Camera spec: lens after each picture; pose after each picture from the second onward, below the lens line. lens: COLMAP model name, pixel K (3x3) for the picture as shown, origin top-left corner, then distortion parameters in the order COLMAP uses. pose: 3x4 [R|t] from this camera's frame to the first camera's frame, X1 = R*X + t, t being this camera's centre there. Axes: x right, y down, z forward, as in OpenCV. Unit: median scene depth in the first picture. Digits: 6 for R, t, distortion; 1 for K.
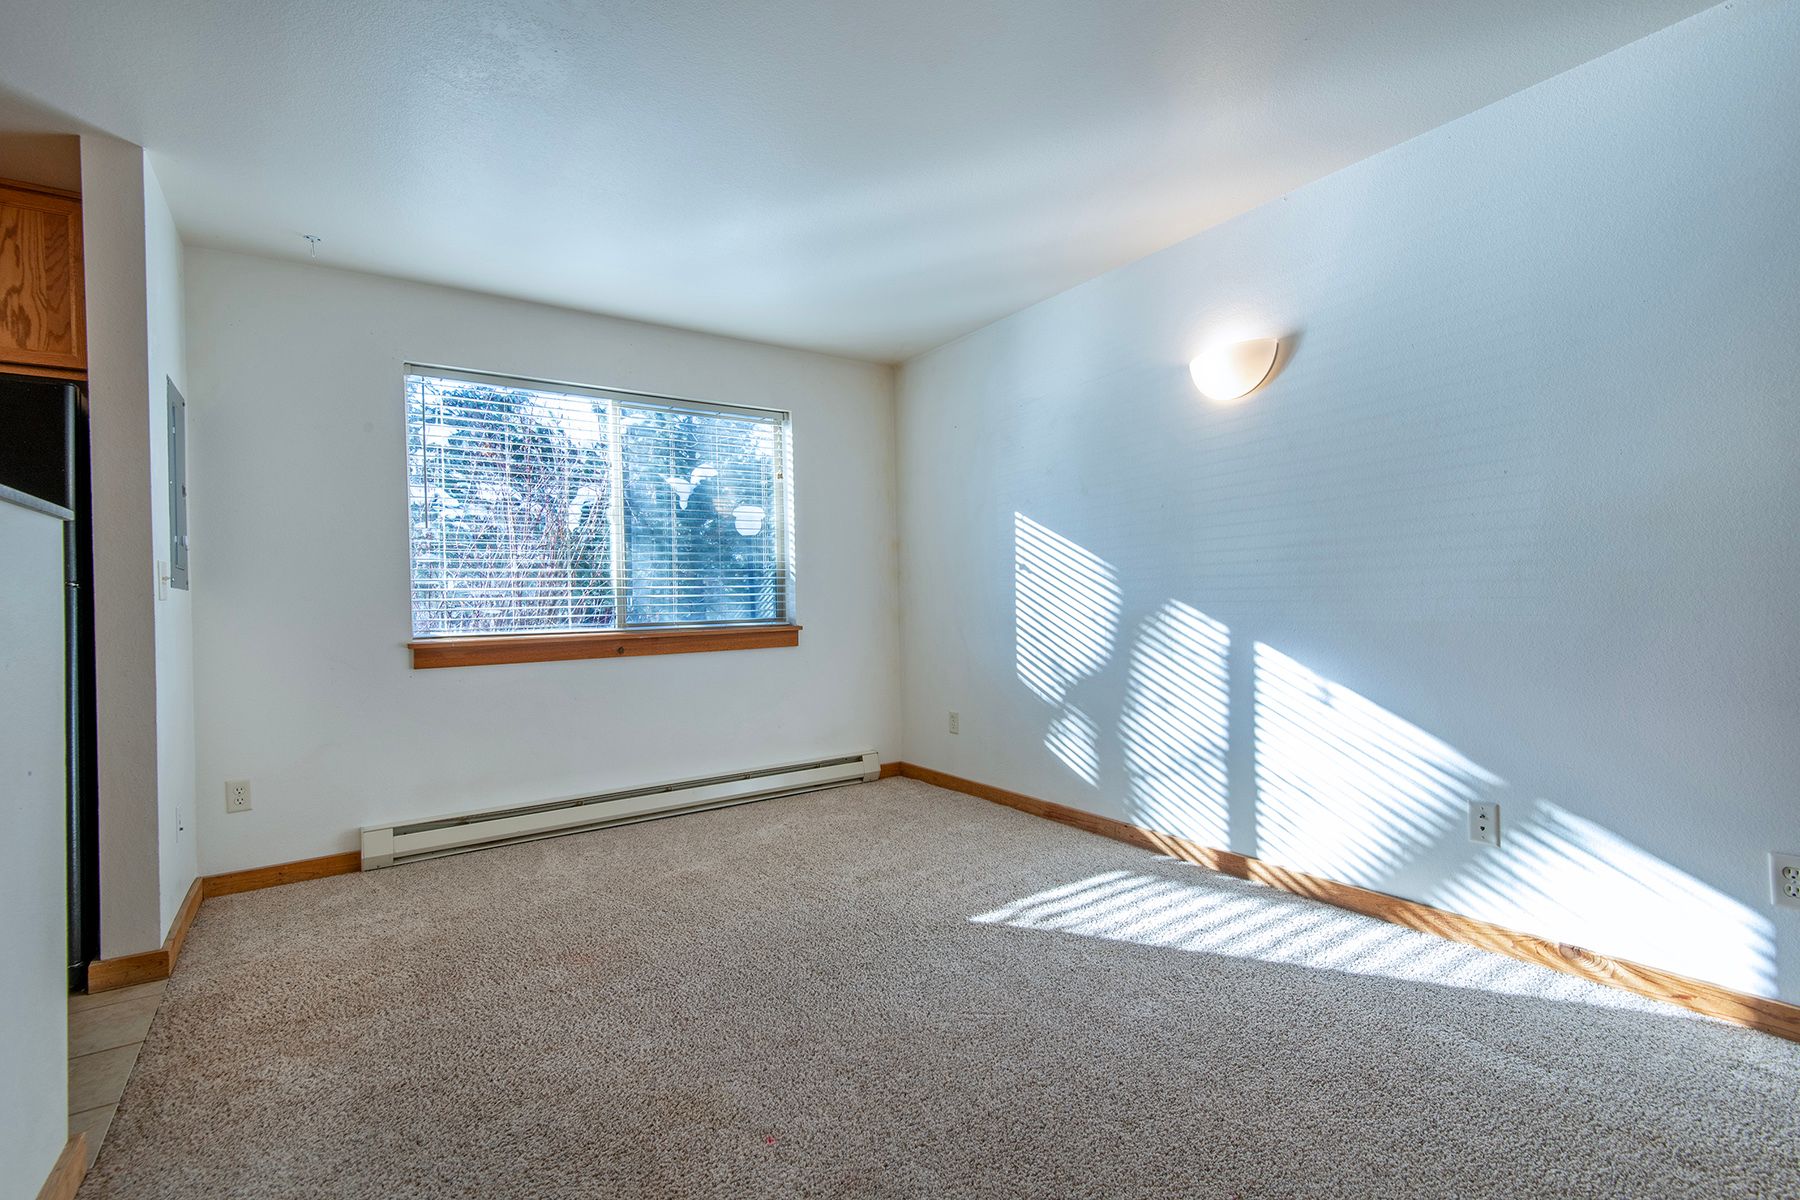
lens RADIAL K [[817.8, 0, 908.1], [0, 817.8, 598.3], [0, 0, 1]] dist [0.013758, -0.002410]
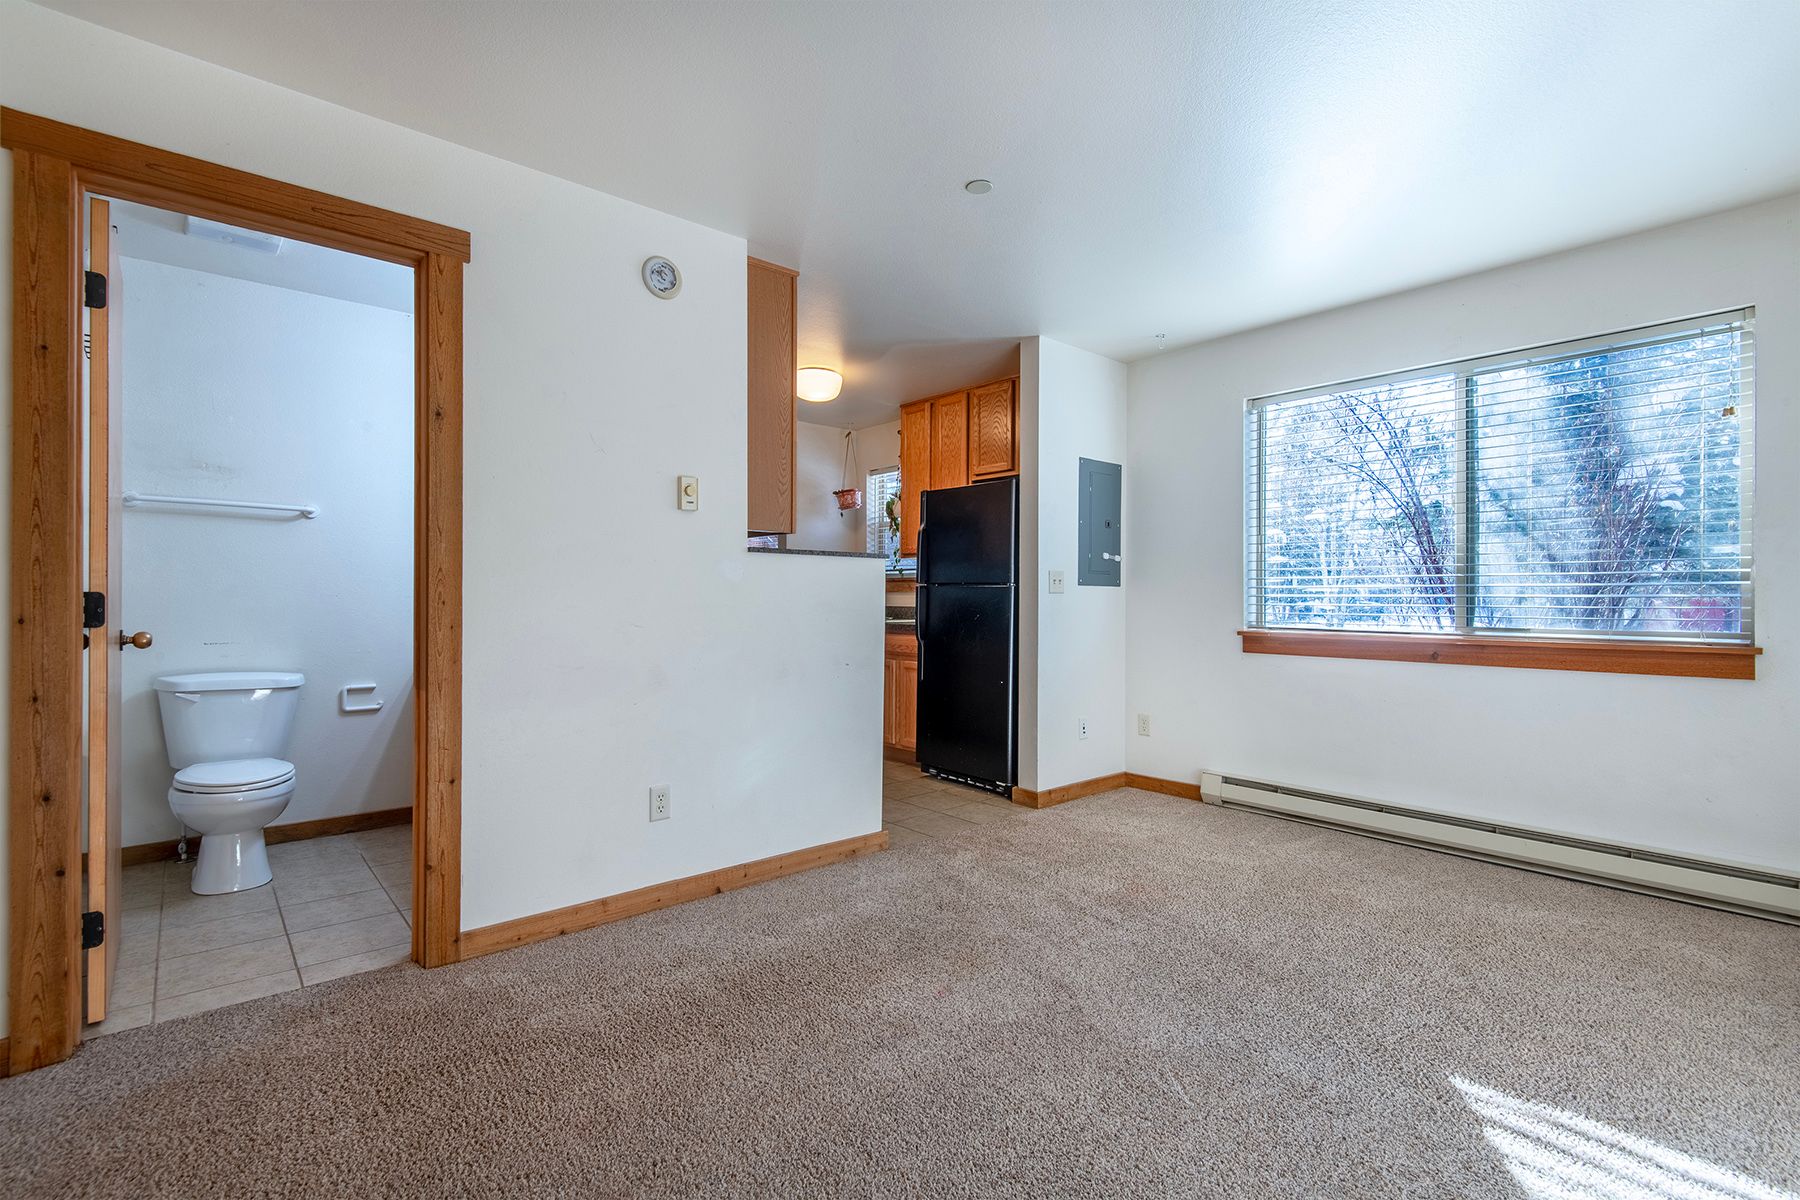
lens RADIAL K [[817.8, 0, 903.9], [0, 817.8, 592.7], [0, 0, 1]] dist [0.013758, -0.002410]
pose [[0.110754, 0.017751, -0.993689, 0.537990], [-0.011801, 0.999793, 0.016544, -0.015709], [0.993778, 0.009895, 0.110941, 0.360359]]
